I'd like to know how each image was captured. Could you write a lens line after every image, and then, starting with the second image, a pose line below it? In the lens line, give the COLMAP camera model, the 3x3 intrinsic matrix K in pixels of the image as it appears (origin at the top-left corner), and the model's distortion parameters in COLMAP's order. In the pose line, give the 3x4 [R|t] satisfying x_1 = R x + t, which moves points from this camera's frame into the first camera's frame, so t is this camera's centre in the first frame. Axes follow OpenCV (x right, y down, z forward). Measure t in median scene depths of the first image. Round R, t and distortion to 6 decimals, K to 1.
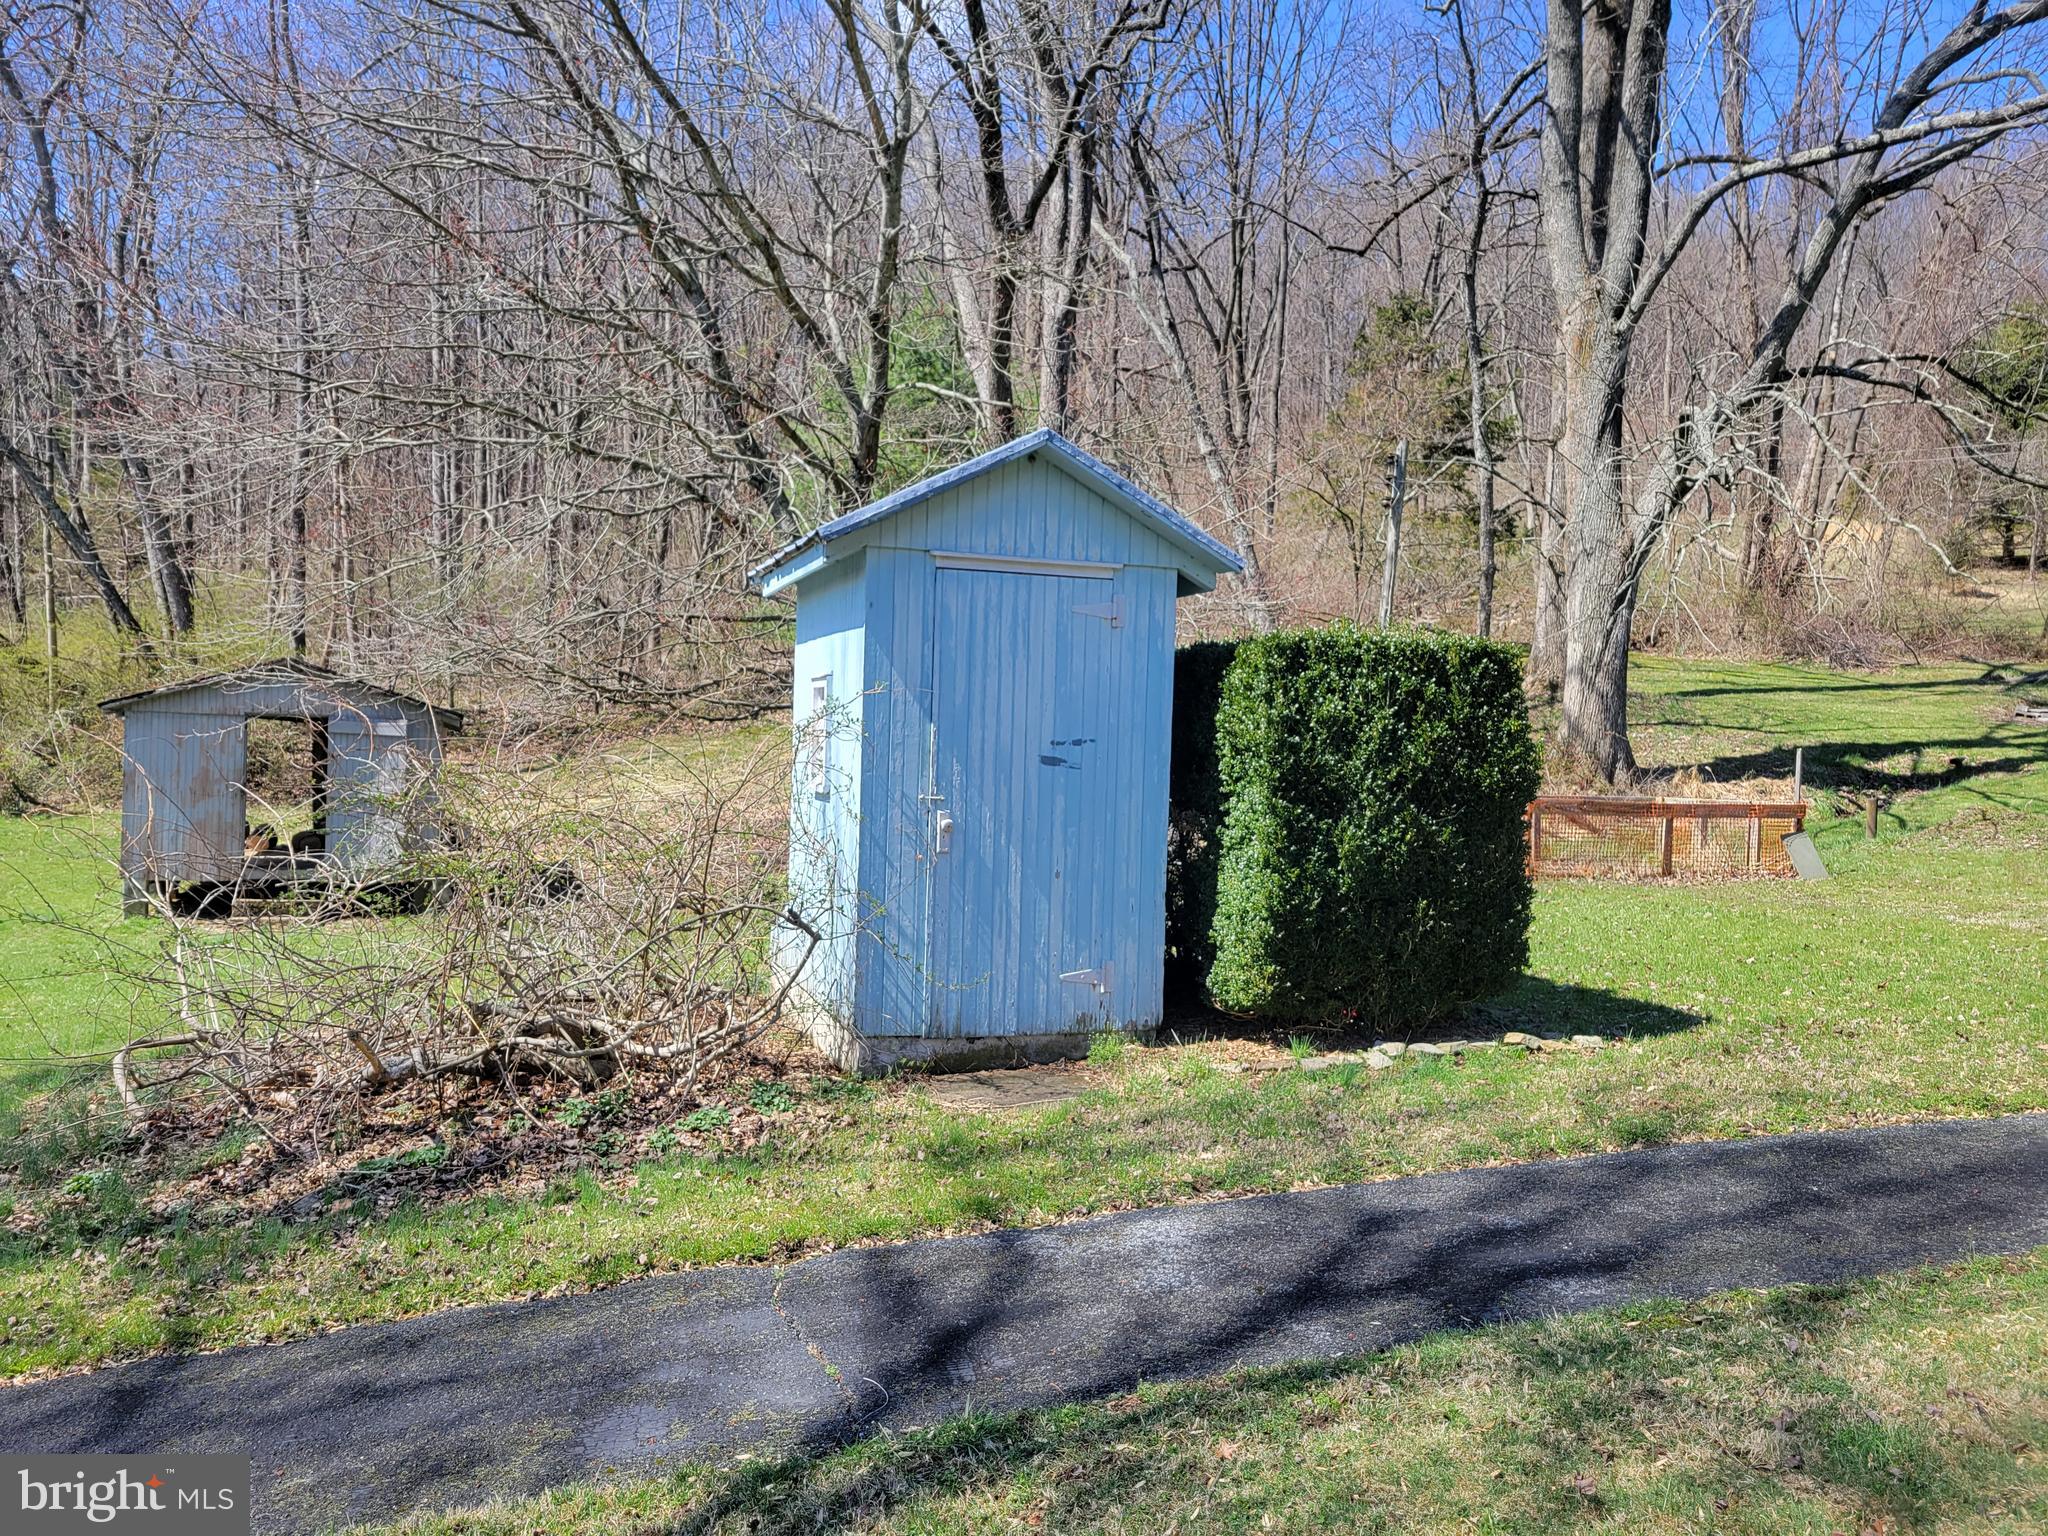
lens RADIAL K [[1404.4, 0, 1016.9], [0, 1404.4, 801.6], [0, 0, 1]] dist [0.003164, -0.006246]
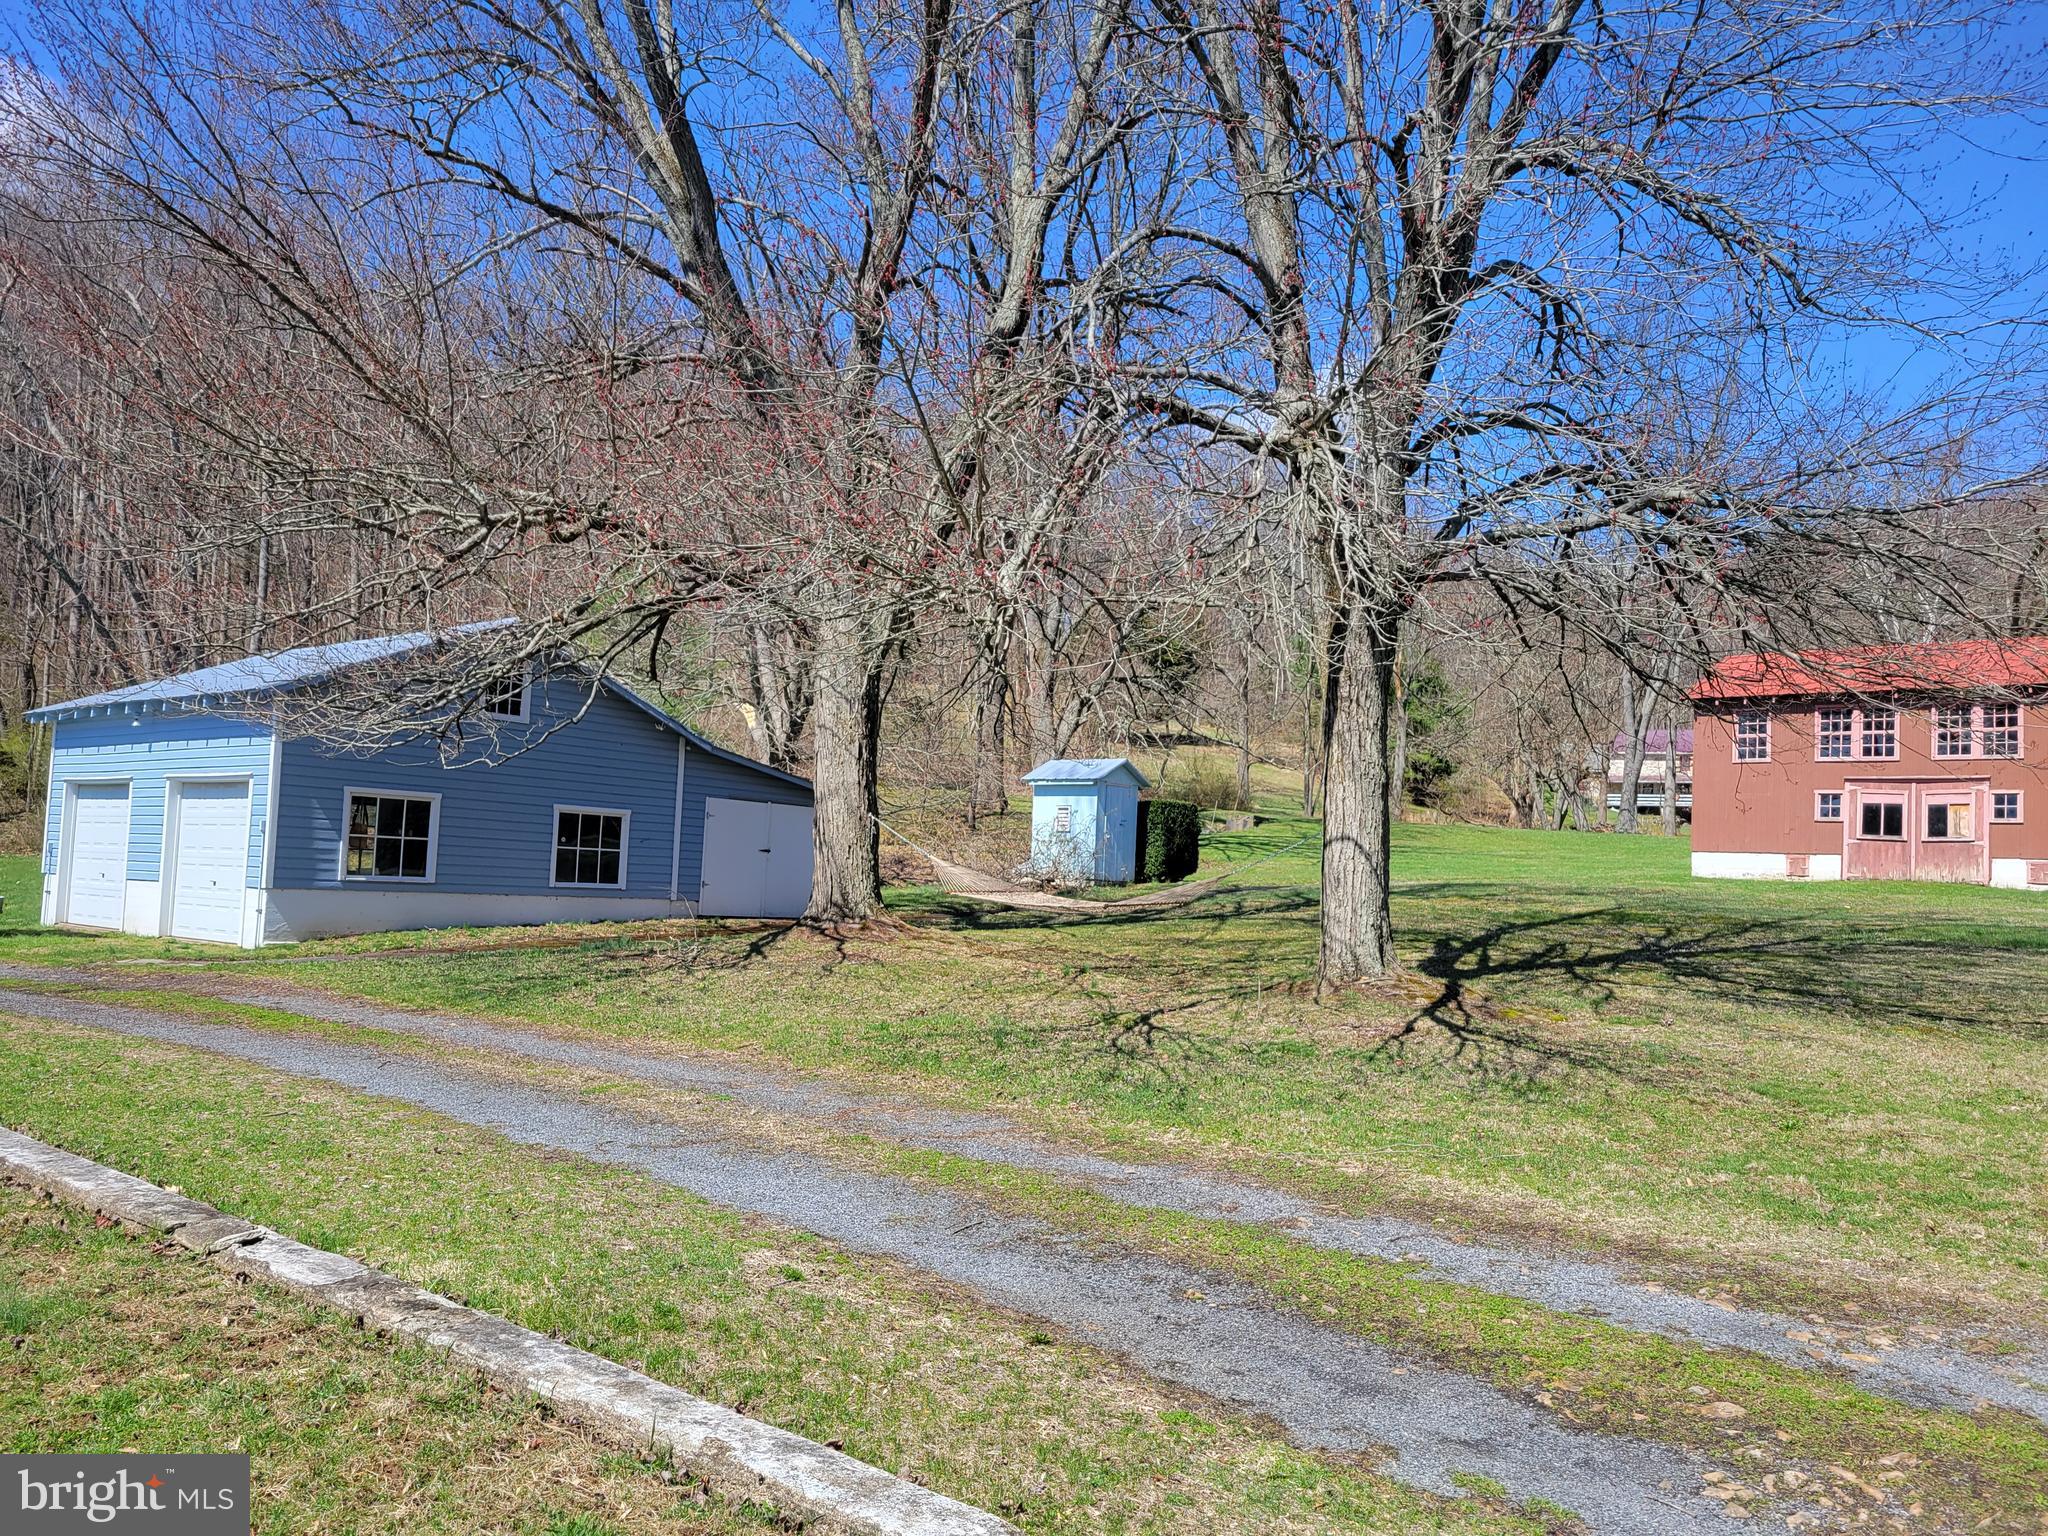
lens RADIAL K [[1404.4, 0, 1016.9], [0, 1404.4, 801.6], [0, 0, 1]] dist [0.003164, -0.006246]
pose [[0.844209, 0.036633, 0.534760, -0.989690], [0.004572, 0.997133, -0.075525, 0.088181], [-0.535994, 0.066204, 0.841622, -1.000579]]
